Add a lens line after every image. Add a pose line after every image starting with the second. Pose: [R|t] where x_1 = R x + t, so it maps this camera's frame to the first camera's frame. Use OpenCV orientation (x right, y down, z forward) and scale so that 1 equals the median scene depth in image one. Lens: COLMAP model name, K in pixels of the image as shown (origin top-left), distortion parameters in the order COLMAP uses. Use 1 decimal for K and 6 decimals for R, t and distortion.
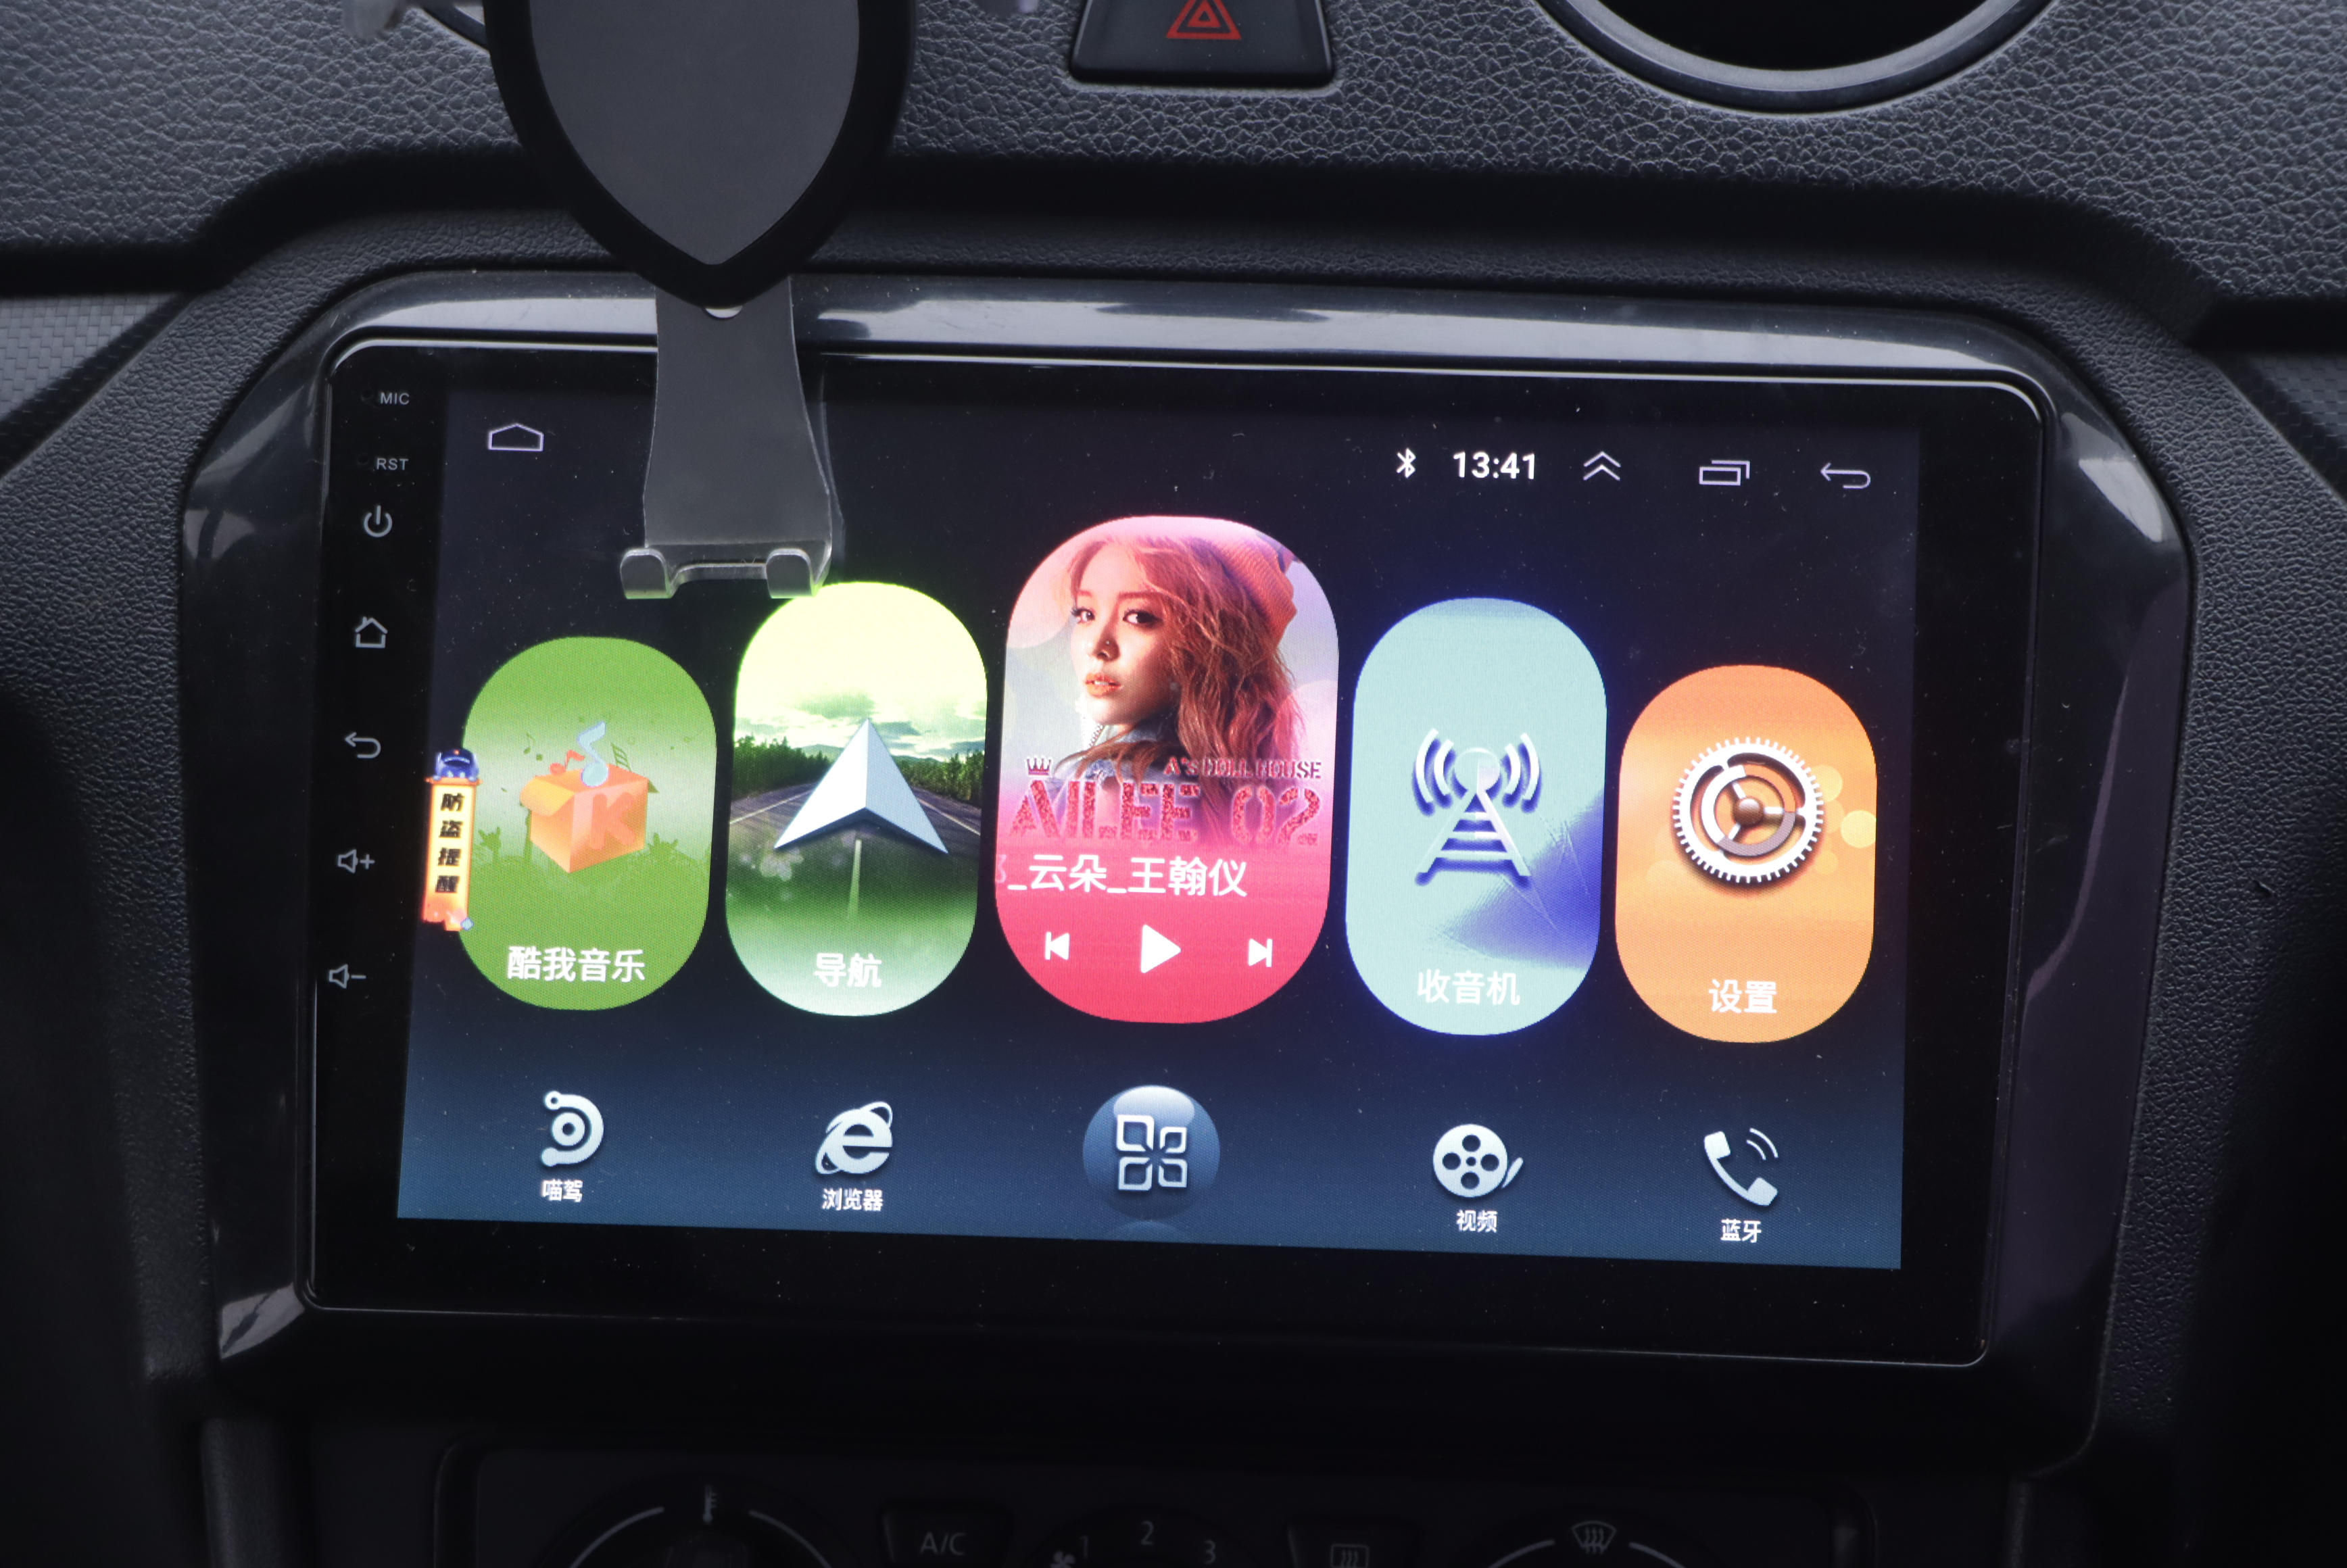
lens RADIAL K [[7048.1, 0, 1185.6], [0, 7048.1, 817.6], [0, 0, 1]] dist [0.365907, 0.453340]
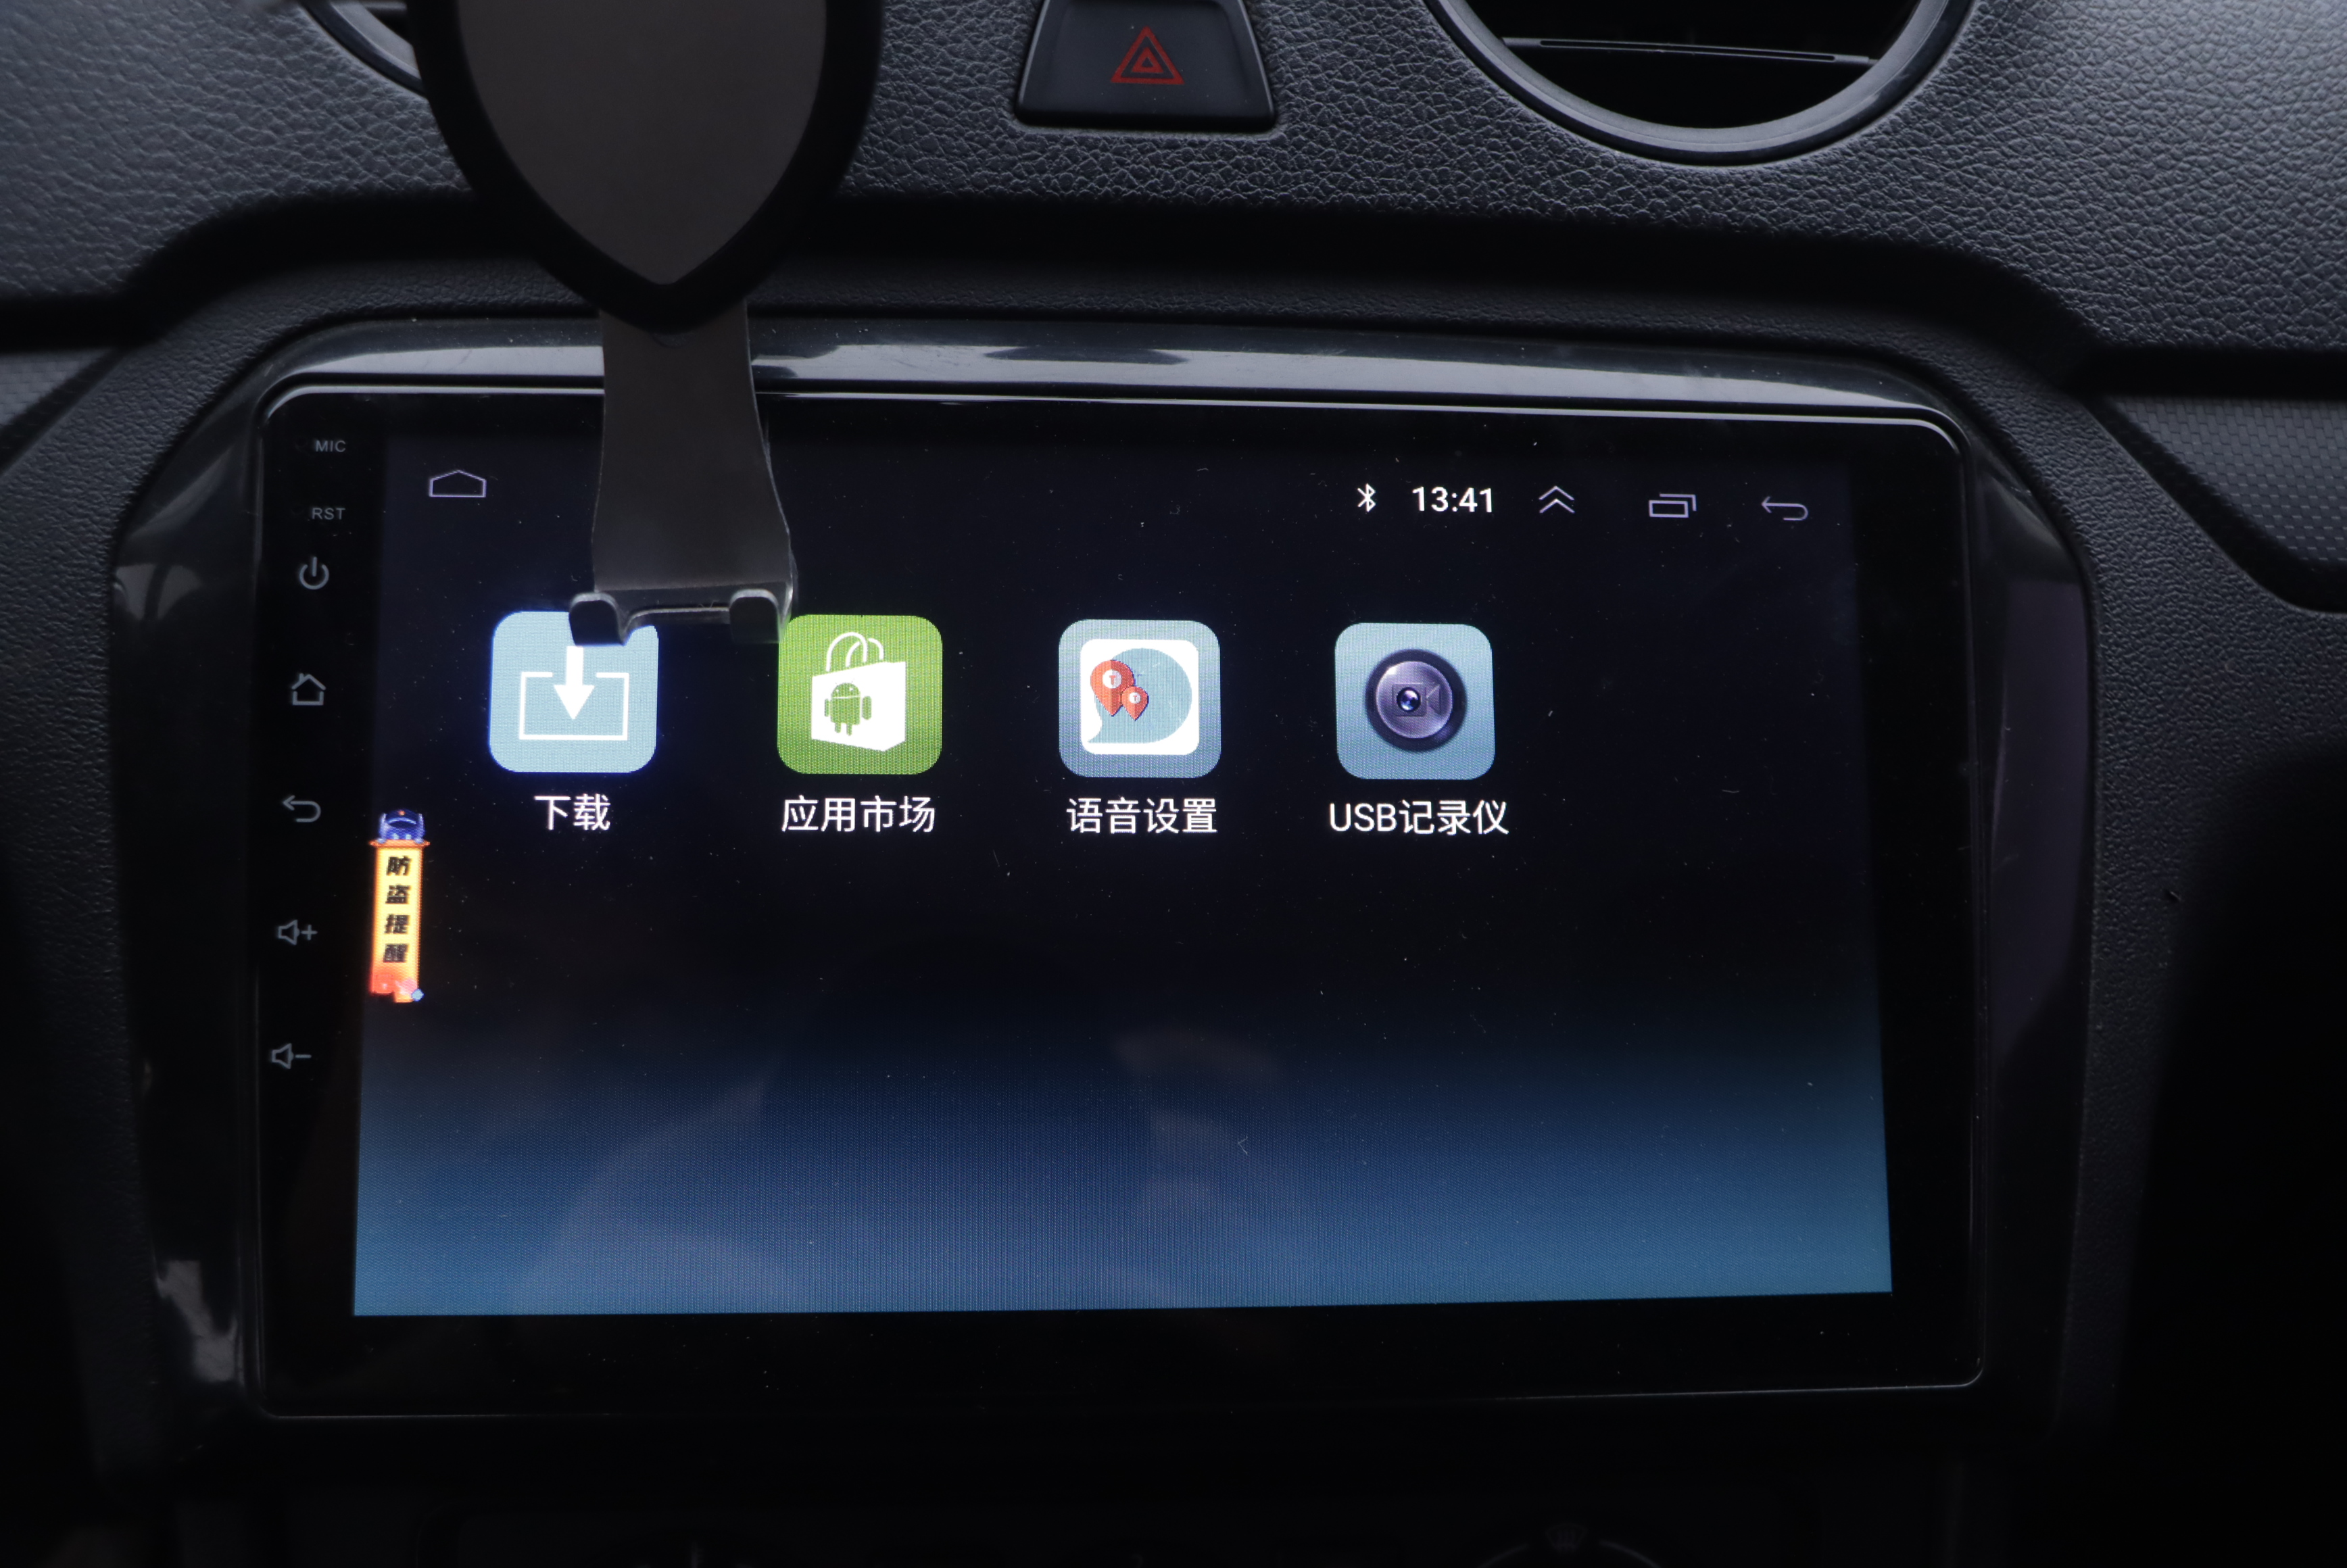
lens RADIAL K [[2463.9, 0, 1182.6], [0, 2463.9, 791.5], [0, 0, 1]] dist [-0.143151, 0.212077]
pose [[0.986488, -0.027107, 0.161574, -0.051854], [0.021480, 0.999104, 0.036472, -0.021749], [-0.162418, -0.032509, 0.986186, 0.656450]]
